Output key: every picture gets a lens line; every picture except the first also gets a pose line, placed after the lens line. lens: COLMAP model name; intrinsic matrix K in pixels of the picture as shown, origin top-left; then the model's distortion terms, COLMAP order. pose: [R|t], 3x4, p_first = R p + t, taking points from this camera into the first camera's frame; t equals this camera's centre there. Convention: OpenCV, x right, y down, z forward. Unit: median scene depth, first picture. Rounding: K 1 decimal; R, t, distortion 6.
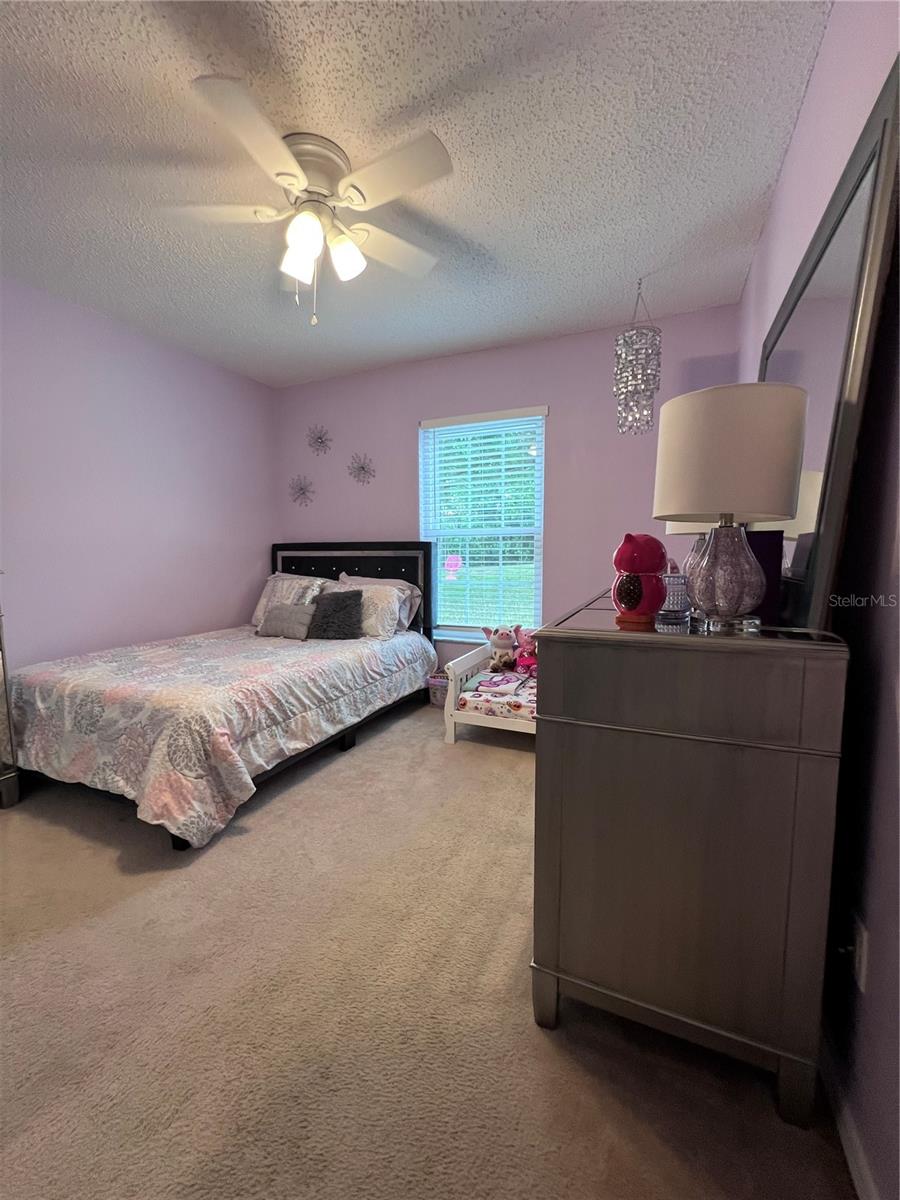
lens RADIAL K [[479.7, 0, 446.3], [0, 479.7, 599.5], [0, 0, 1]] dist [-0.003648, 0.001367]
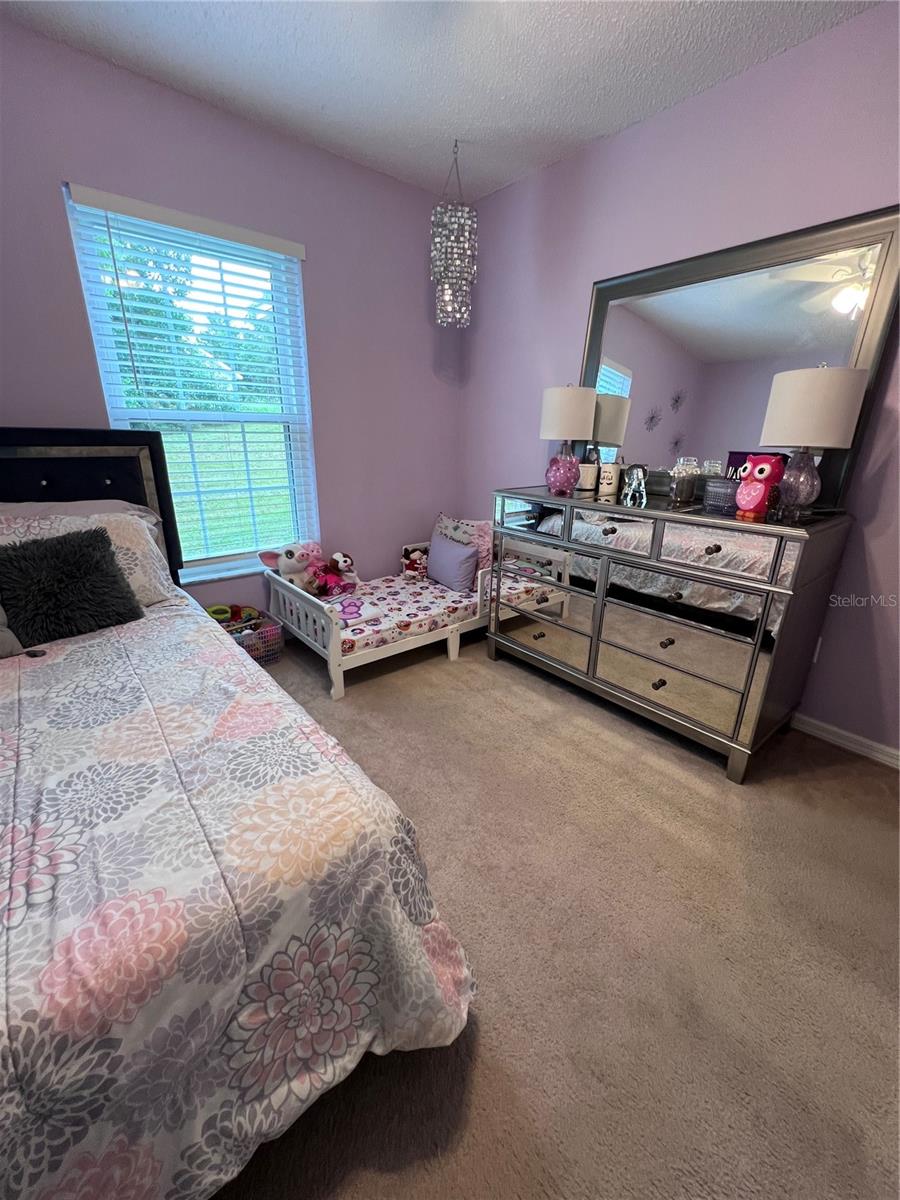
lens RADIAL K [[479.7, 0, 450.7], [0, 479.7, 600.4], [0, 0, 1]] dist [-0.003648, 0.001367]
pose [[0.441294, -0.284136, 0.851191, -0.571069], [0.065355, 0.956205, 0.285308, -0.081834], [-0.894979, -0.070275, 0.440537, 0.491905]]
